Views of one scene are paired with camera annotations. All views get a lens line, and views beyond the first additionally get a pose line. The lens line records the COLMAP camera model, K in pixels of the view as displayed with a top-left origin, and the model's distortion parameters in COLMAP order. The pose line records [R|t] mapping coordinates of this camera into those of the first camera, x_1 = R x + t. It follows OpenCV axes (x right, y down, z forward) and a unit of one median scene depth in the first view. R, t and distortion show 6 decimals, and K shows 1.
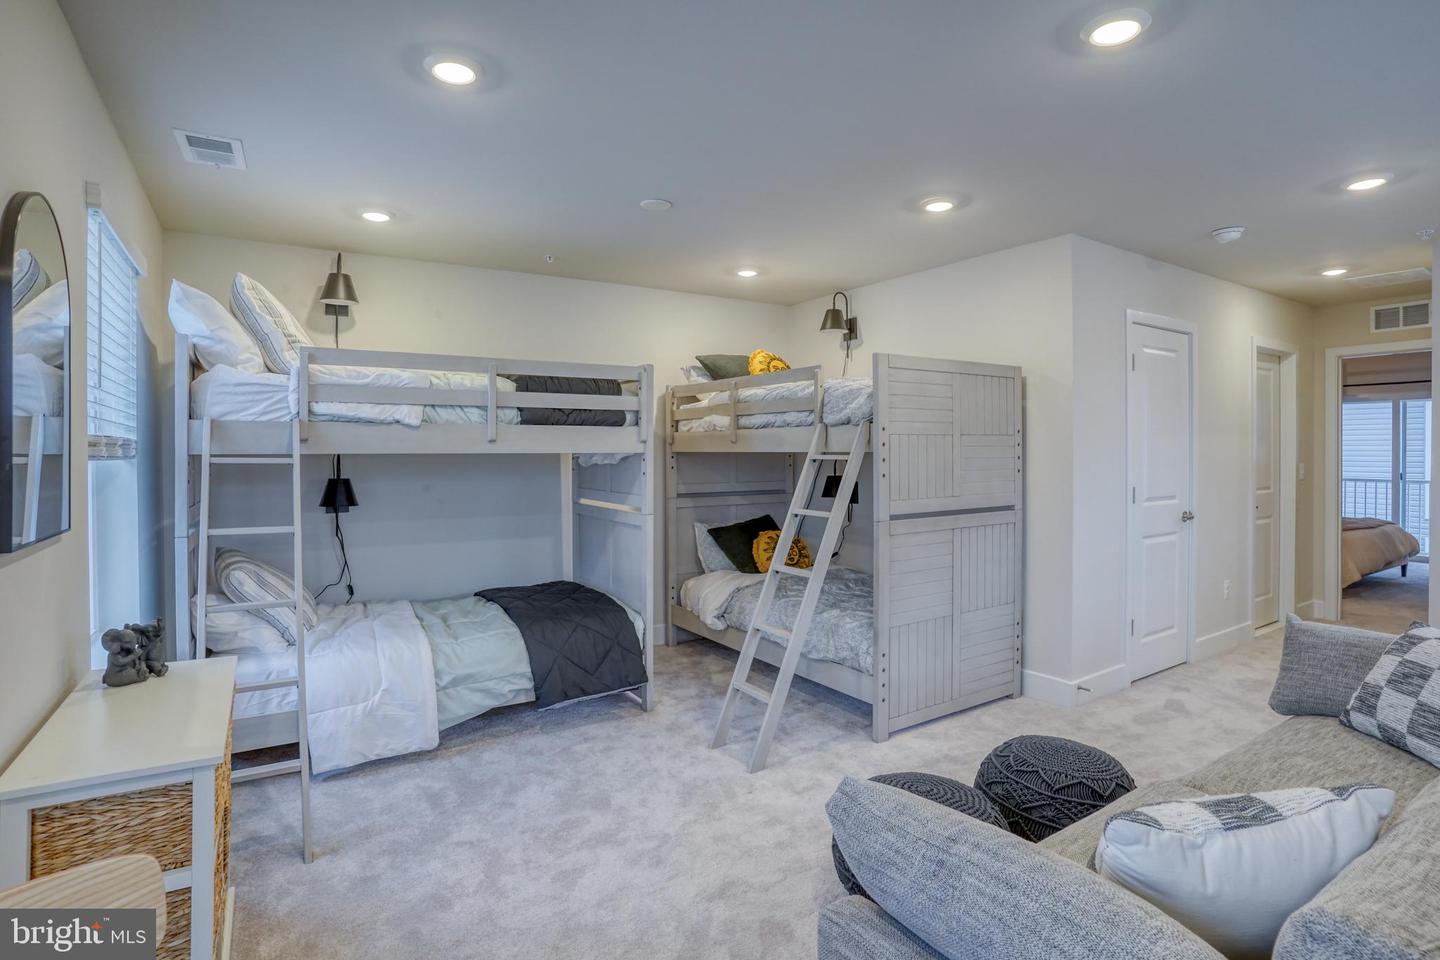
lens RADIAL K [[727.8, 0, 712.3], [0, 727.8, 465.9], [0, 0, 1]] dist [-0.083241, 0.039696]
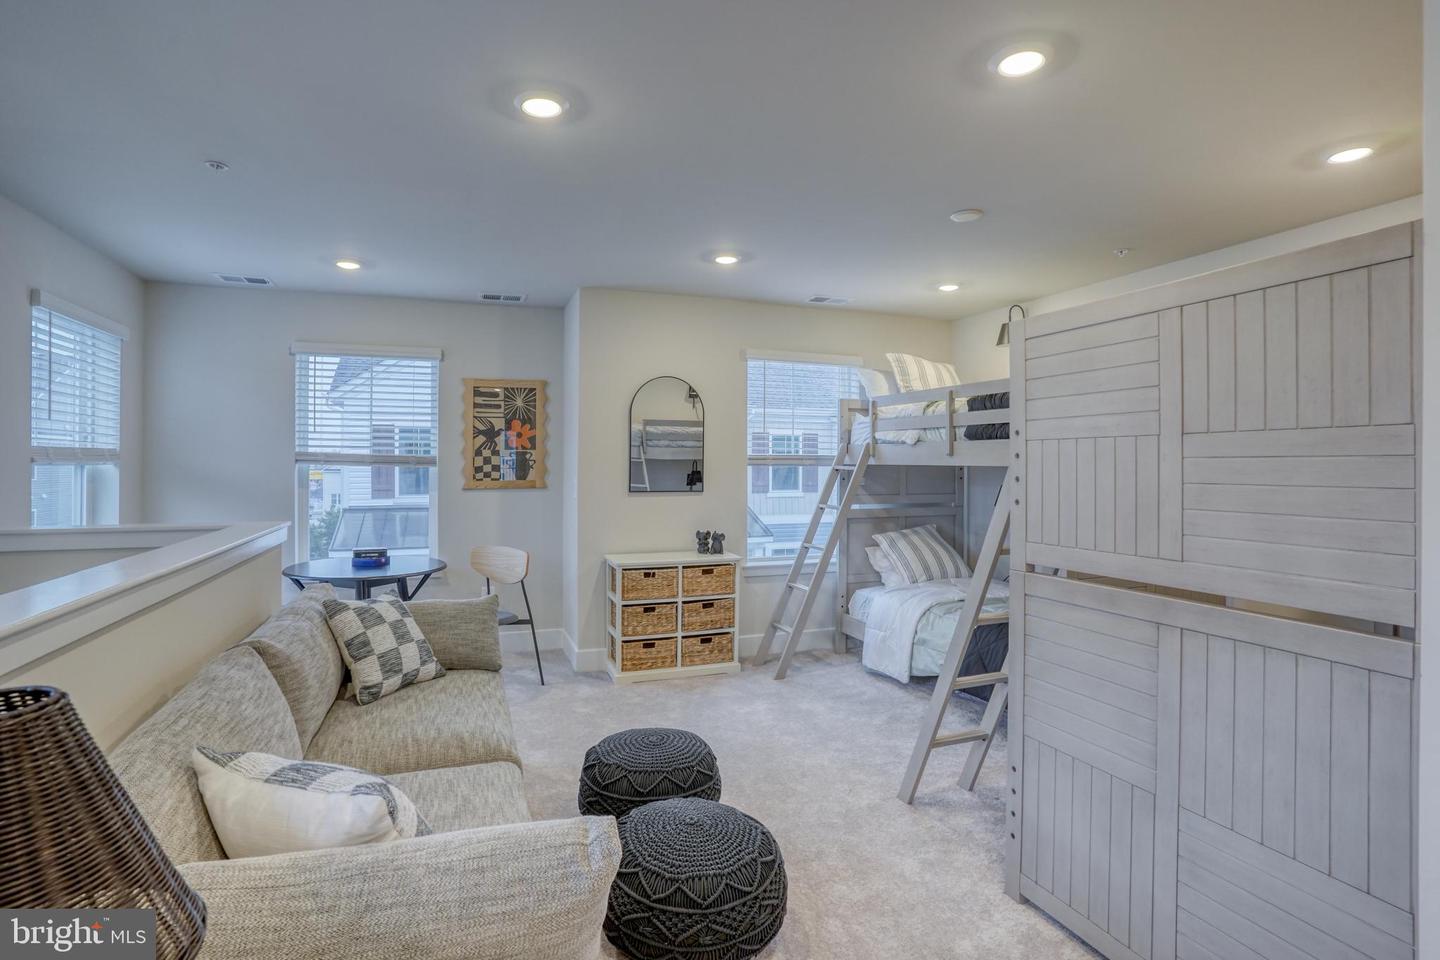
lens RADIAL K [[727.8, 0, 712.3], [0, 727.8, 465.9], [0, 0, 1]] dist [-0.083241, 0.039696]
pose [[-0.221337, 0.007457, -0.975169, 1.003022], [-0.021344, 0.999694, 0.012489, -0.024168], [0.974964, 0.023579, -0.221110, 0.925414]]
